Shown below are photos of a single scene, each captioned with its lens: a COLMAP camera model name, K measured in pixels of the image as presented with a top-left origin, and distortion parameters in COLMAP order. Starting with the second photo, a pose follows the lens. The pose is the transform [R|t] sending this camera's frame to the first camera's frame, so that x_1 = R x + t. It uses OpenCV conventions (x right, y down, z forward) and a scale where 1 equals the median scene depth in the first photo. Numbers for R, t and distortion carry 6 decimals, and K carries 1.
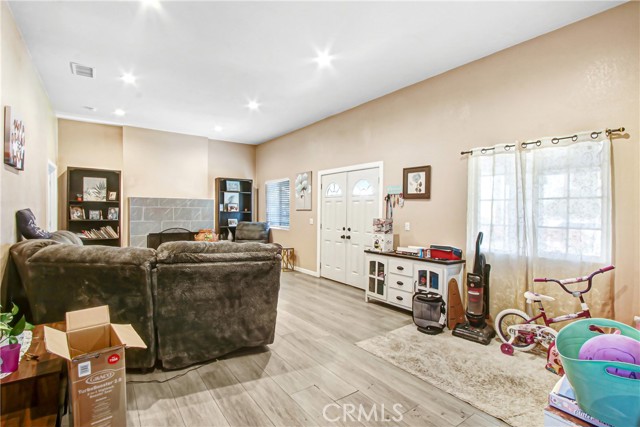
lens RADIAL K [[311.7, 0, 302.6], [0, 311.7, 217.7], [0, 0, 1]] dist [-0.002144, -0.000100]
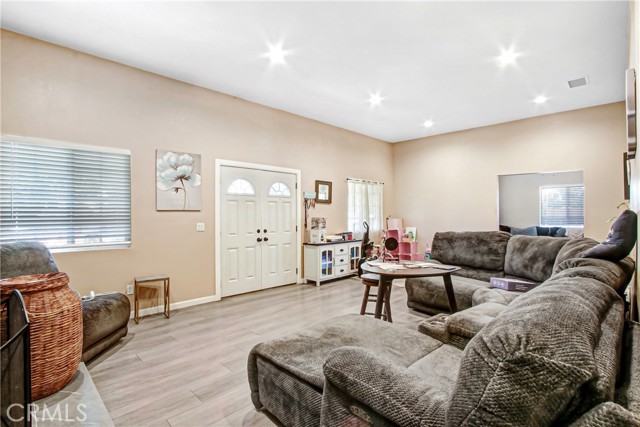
lens RADIAL K [[311.7, 0, 302.6], [0, 311.7, 217.7], [0, 0, 1]] dist [-0.002144, -0.000100]
pose [[-0.165683, -0.022270, 0.985928, -0.814681], [0.021826, 0.999417, 0.026242, -0.025892], [-0.985938, 0.025867, -0.165100, 1.042971]]
